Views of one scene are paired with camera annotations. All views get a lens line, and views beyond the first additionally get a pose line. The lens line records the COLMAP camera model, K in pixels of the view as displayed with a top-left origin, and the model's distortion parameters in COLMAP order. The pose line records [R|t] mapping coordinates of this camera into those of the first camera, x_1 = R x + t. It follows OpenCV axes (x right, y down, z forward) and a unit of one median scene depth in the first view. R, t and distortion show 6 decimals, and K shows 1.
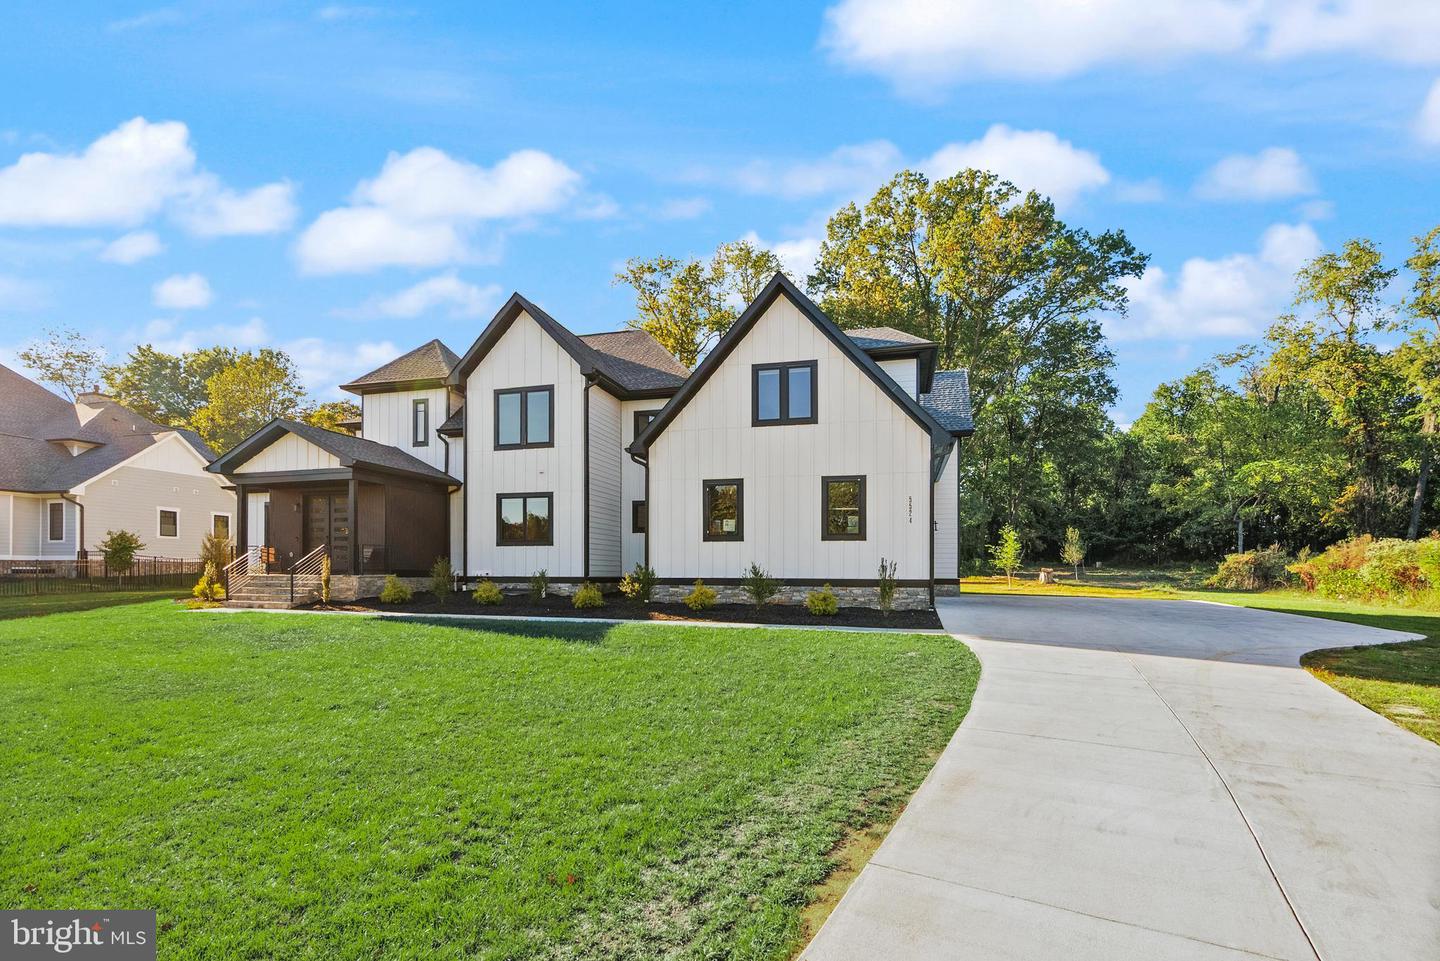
lens RADIAL K [[678.2, 0, 716.4], [0, 678.2, 570.3], [0, 0, 1]] dist [-0.004387, -0.000697]
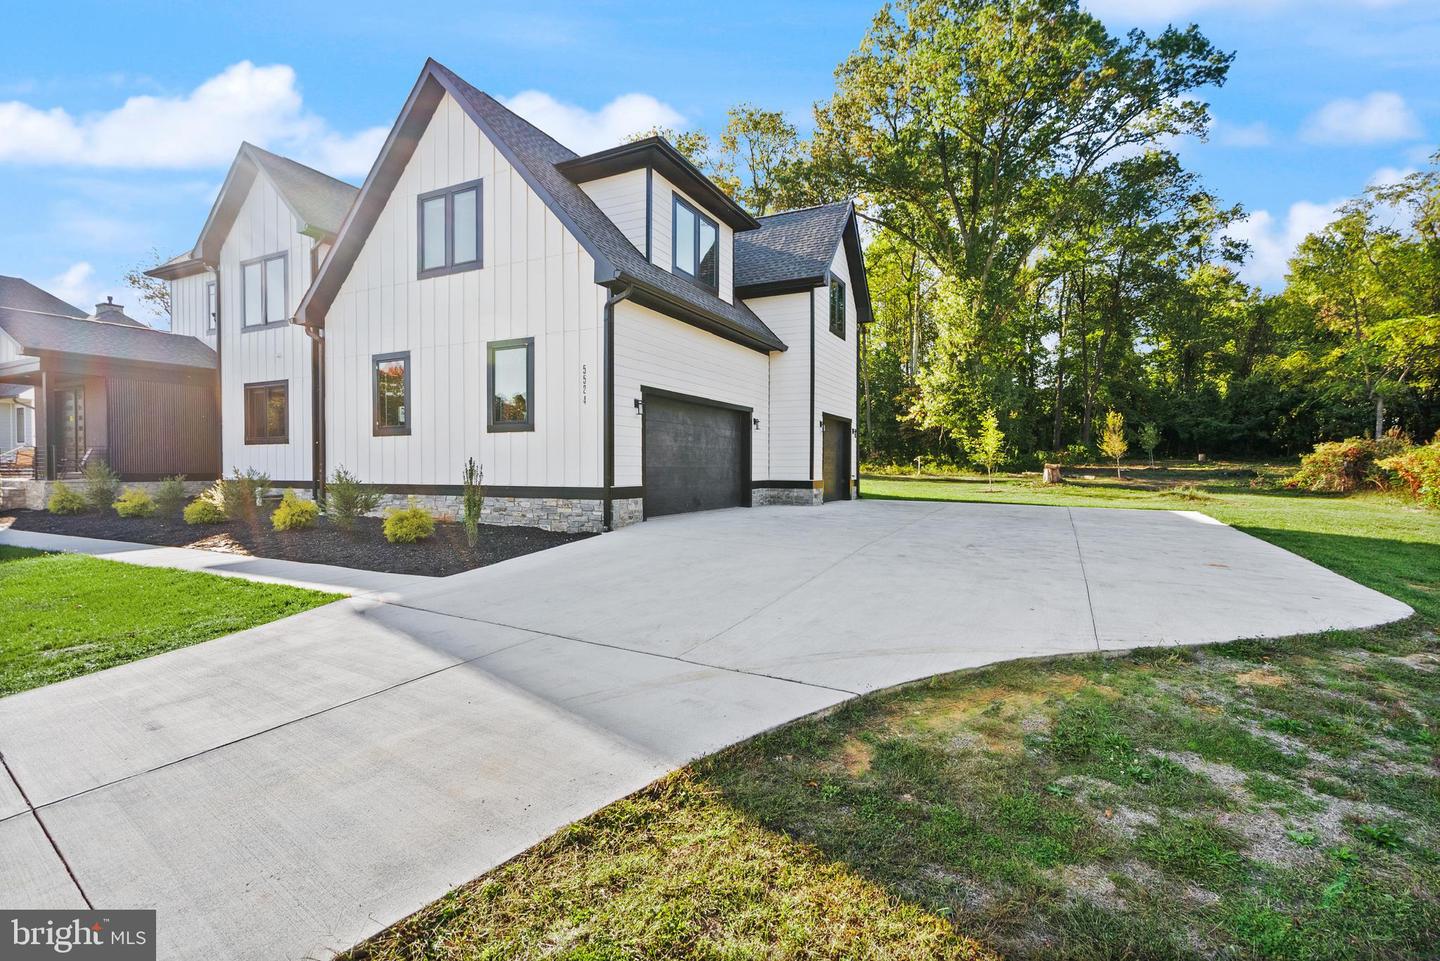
lens RADIAL K [[662.8, 0, 720.0], [0, 662.8, 480.5], [0, 0, 1]] dist [-0.011167, 0.000024]
pose [[0.980545, -0.001986, -0.196286, 0.436316], [0.006502, 0.999729, 0.022362, -0.005825], [0.196188, -0.023203, 0.980292, 0.298297]]
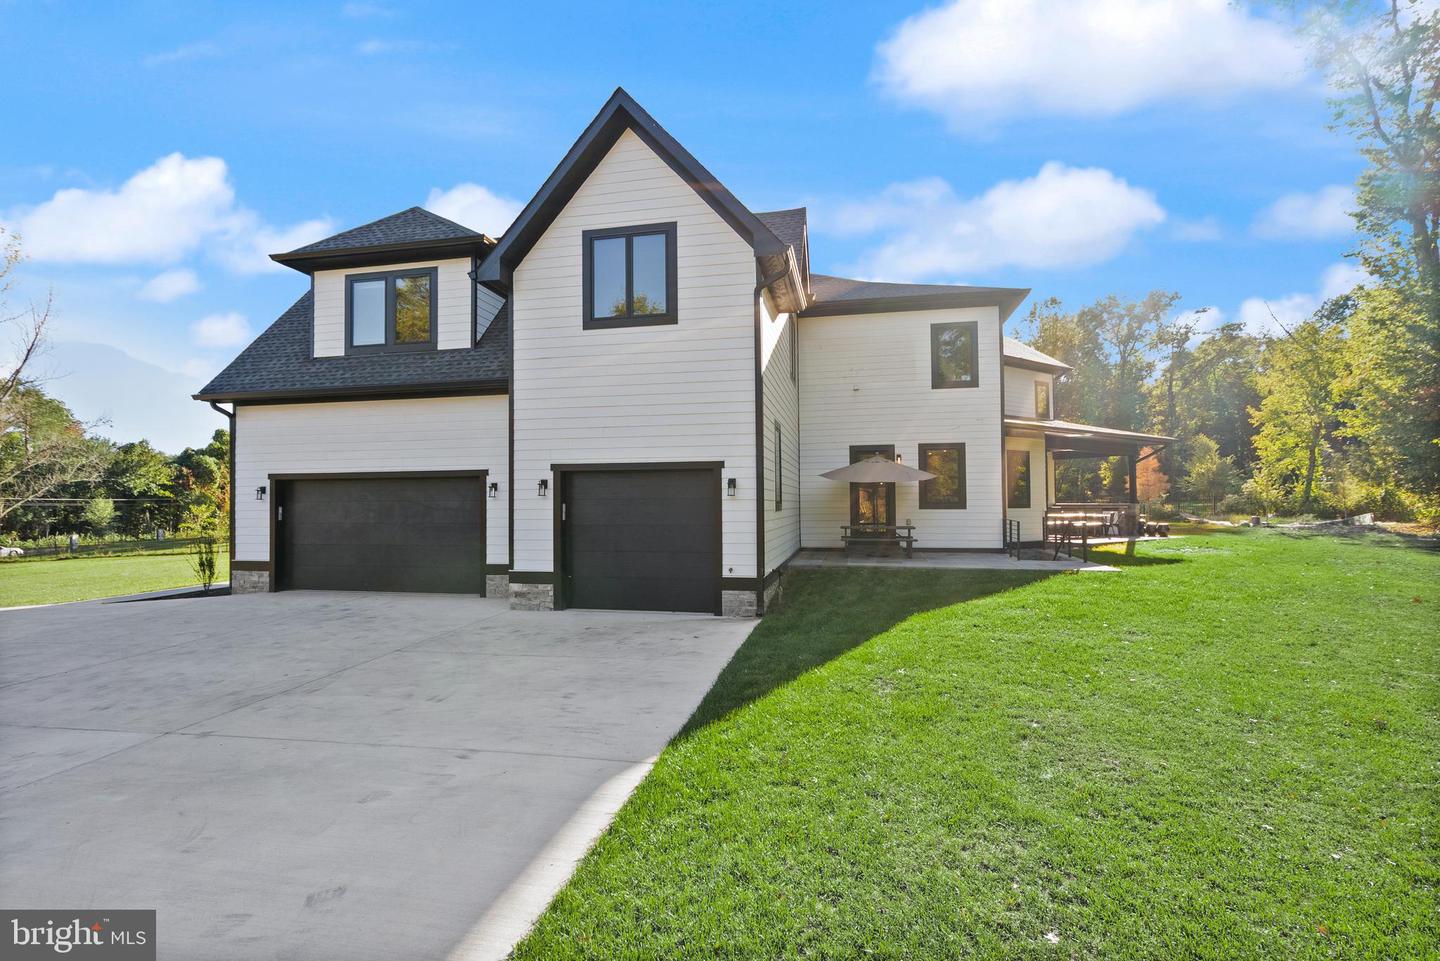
lens RADIAL K [[651.4, 0, 722.9], [0, 651.4, 486.0], [0, 0, 1]] dist [0.001380, 0.000405]
pose [[0.067576, -0.031459, -0.997218, 0.917792], [0.010294, 0.999472, -0.030832, -0.037083], [0.997661, -0.008181, 0.067864, 1.222370]]
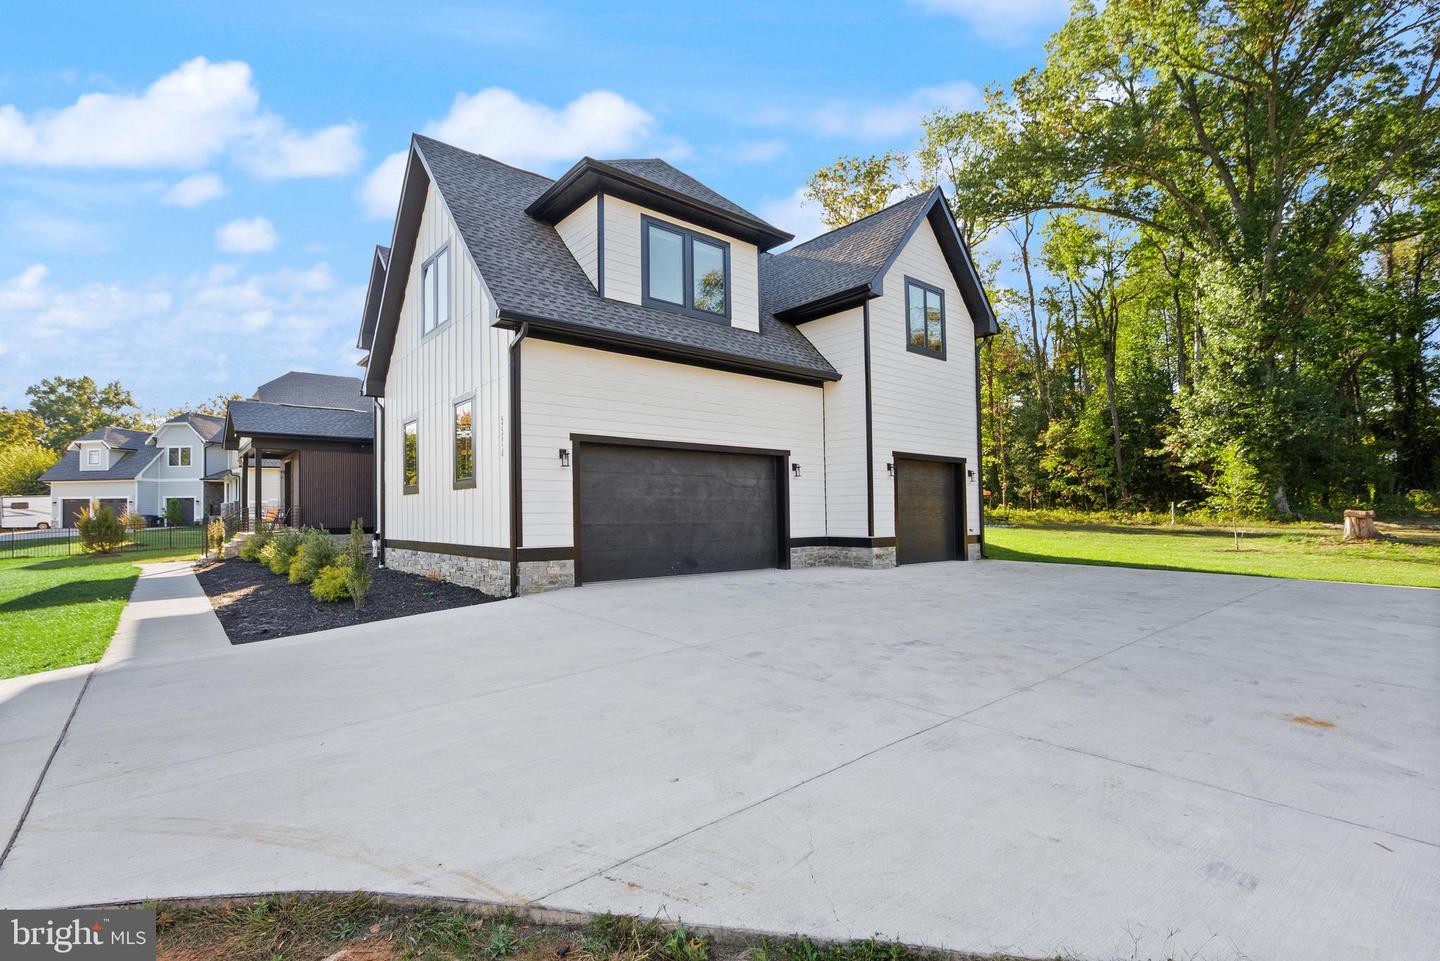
lens RADIAL K [[666.1, 0, 718.8], [0, 666.1, 496.3], [0, 0, 1]] dist [0.003161, 0.000435]
pose [[0.817081, -0.029147, -0.575785, 0.637300], [0.014746, 0.999451, -0.029668, -0.009940], [0.576334, 0.015750, 0.817062, 0.487299]]
